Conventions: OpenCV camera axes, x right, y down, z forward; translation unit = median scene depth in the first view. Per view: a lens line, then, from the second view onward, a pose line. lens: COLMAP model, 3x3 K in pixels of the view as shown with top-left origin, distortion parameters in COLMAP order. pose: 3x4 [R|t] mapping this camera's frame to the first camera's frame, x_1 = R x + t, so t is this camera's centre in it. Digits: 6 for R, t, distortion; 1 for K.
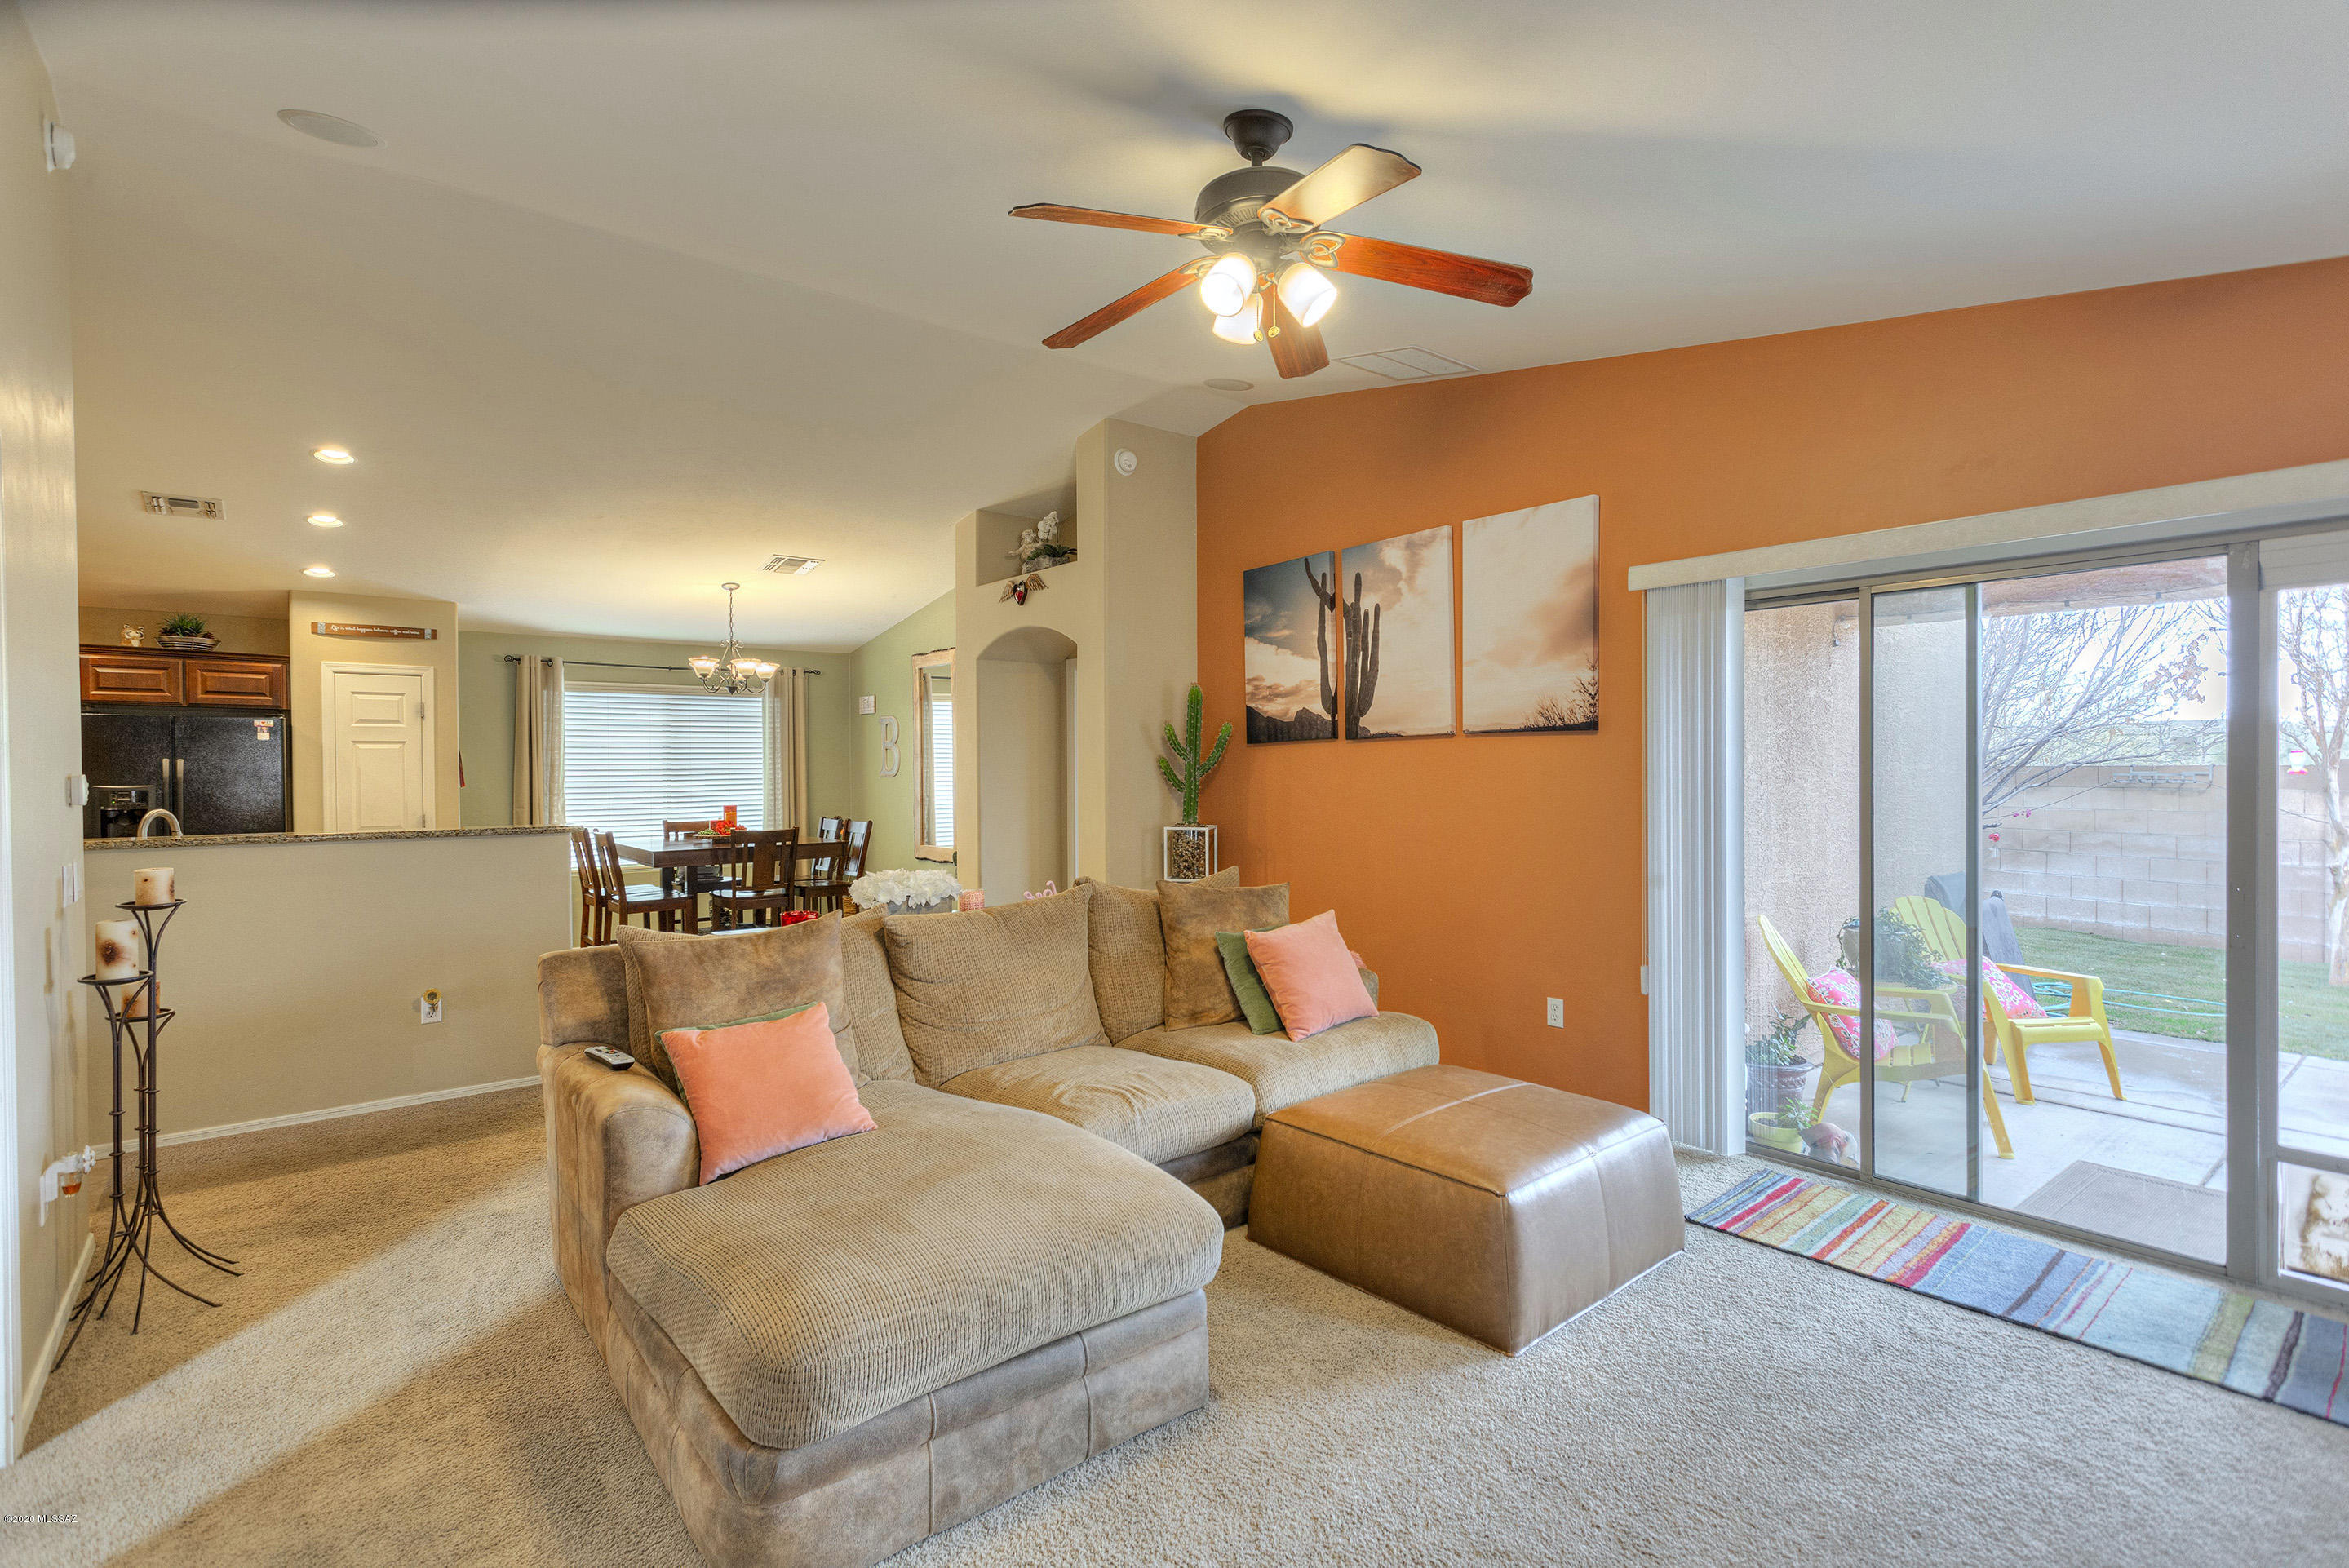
lens RADIAL K [[1096.0, 0, 1169.3], [0, 1096.0, 784.4], [0, 0, 1]] dist [0.005326, 0.001548]
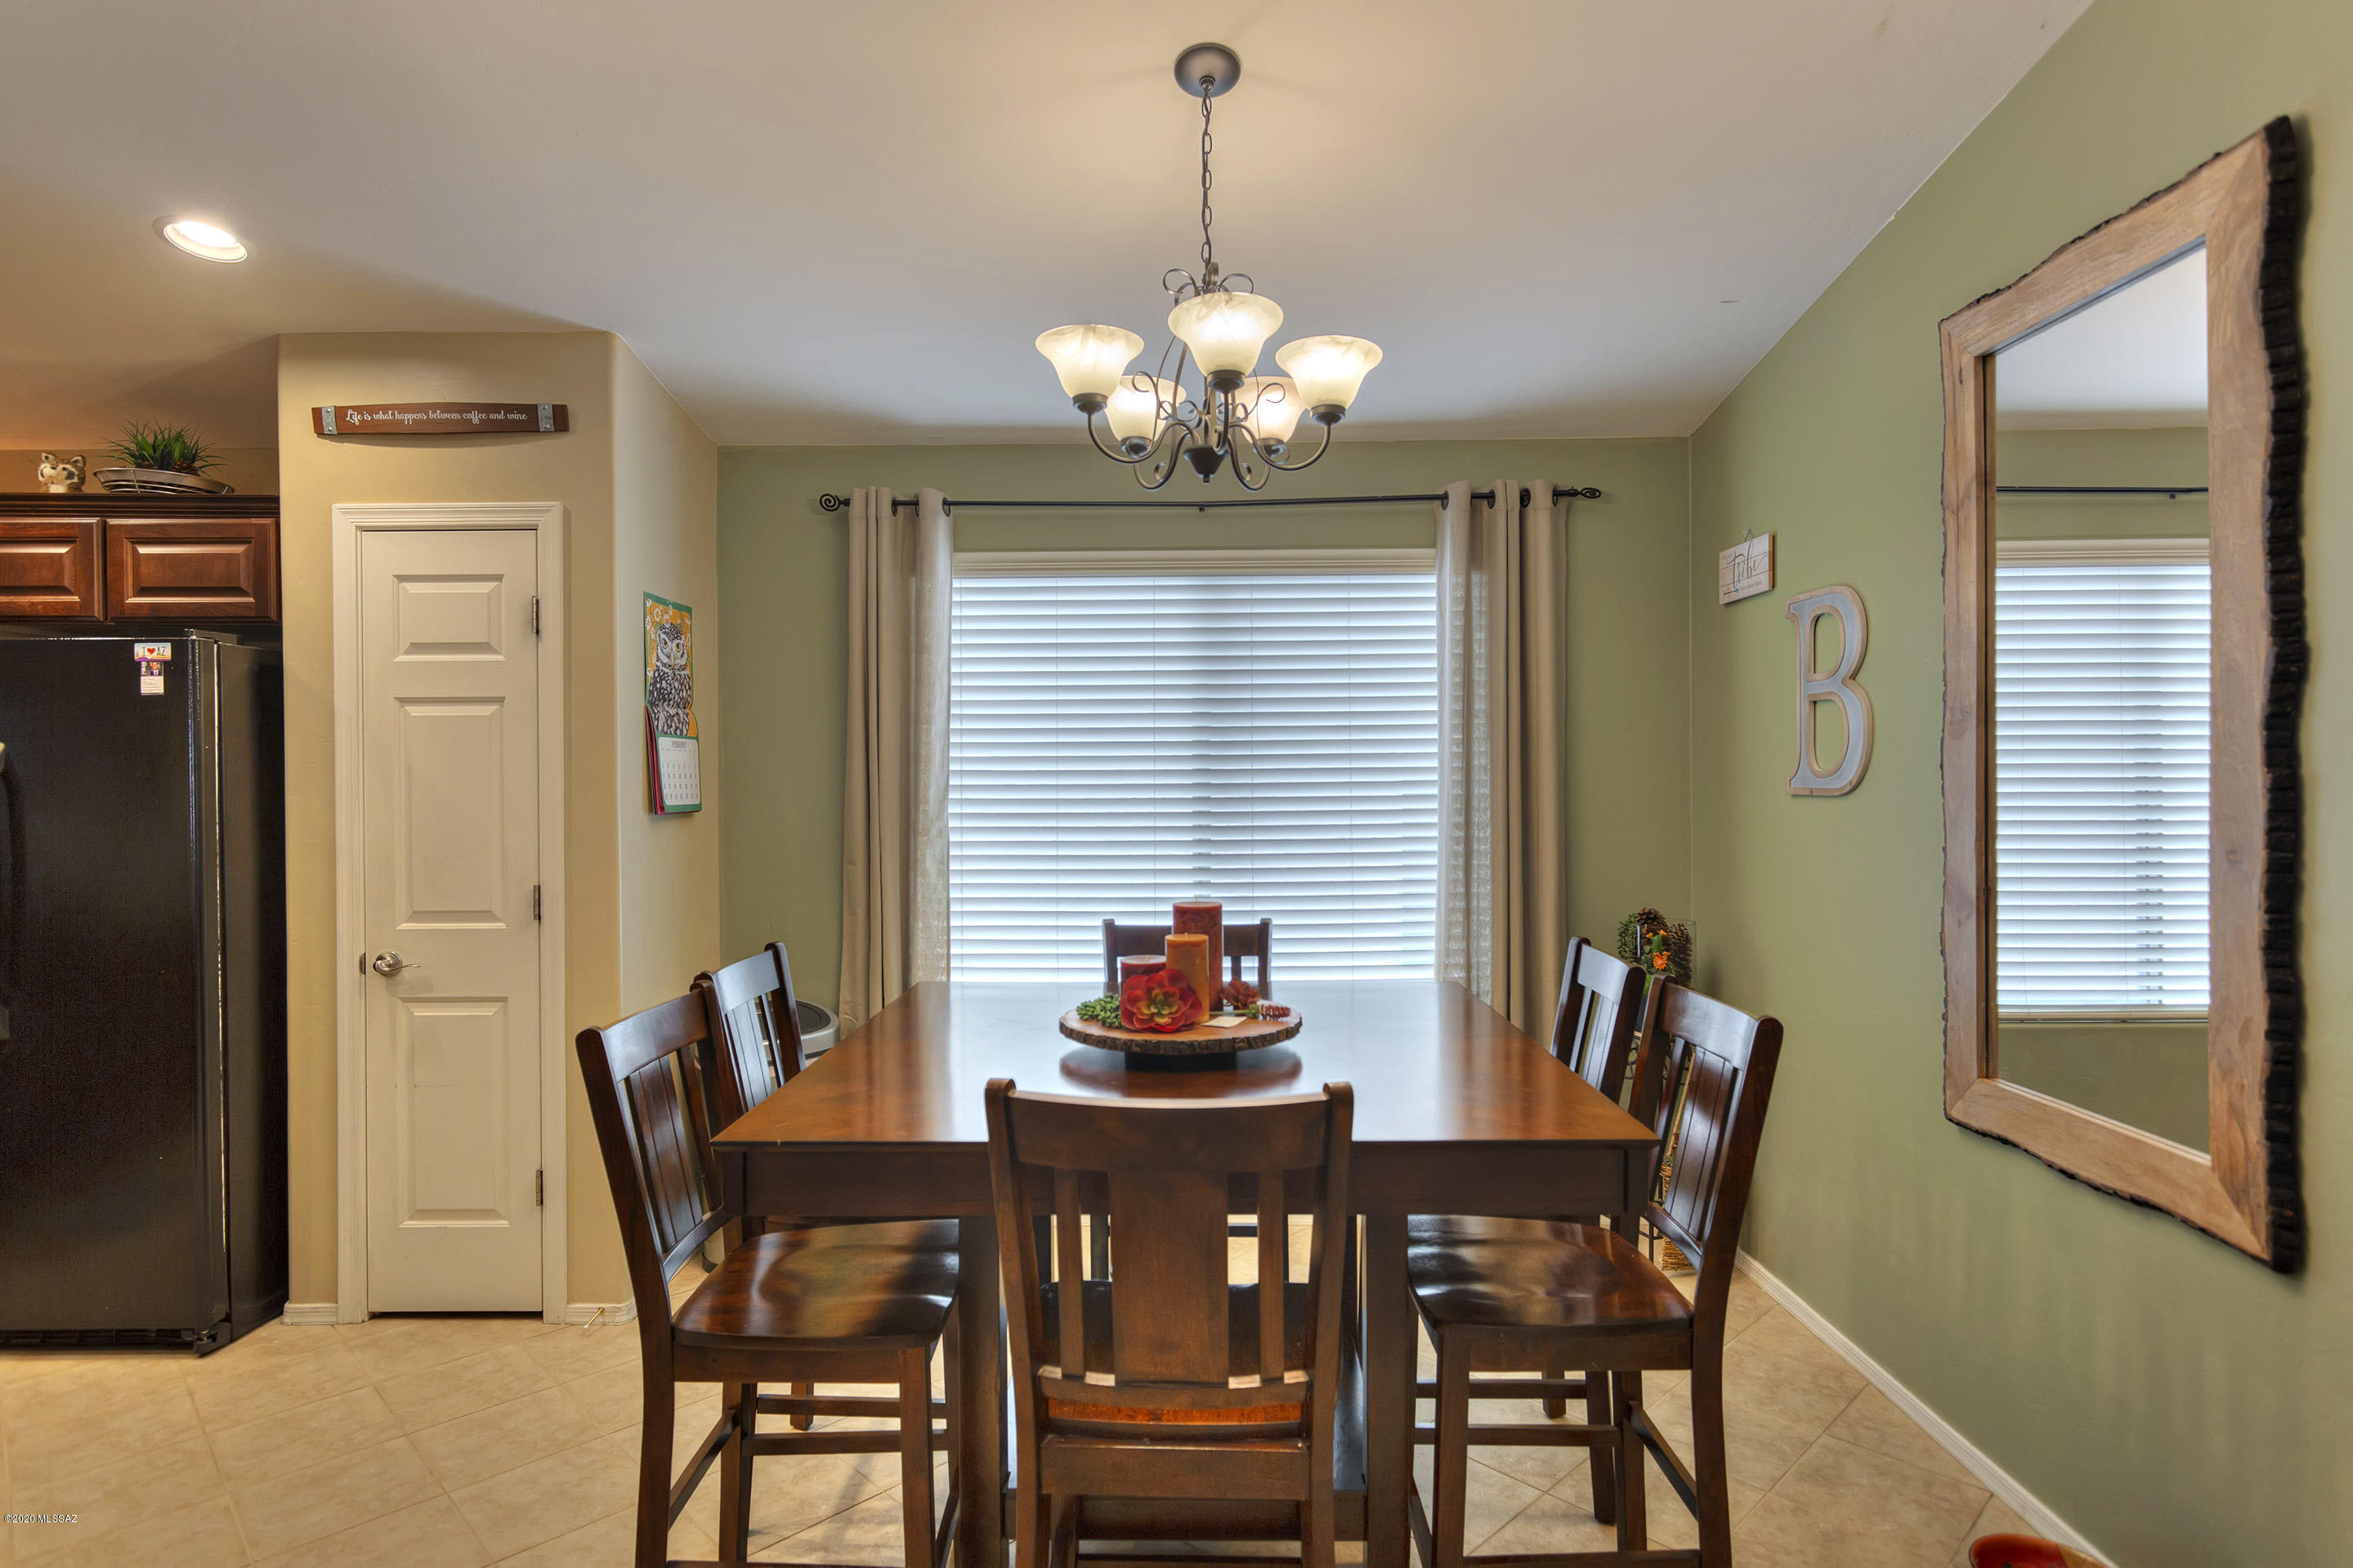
lens RADIAL K [[1220.3, 0, 1176.5], [0, 1220.3, 784.0], [0, 0, 1]] dist [0.001406, 0.000183]
pose [[0.771253, 0.004393, -0.636513, -0.231482], [-0.009150, 0.999949, -0.004186, -0.008551], [0.636463, 0.009053, 0.771254, 0.815581]]
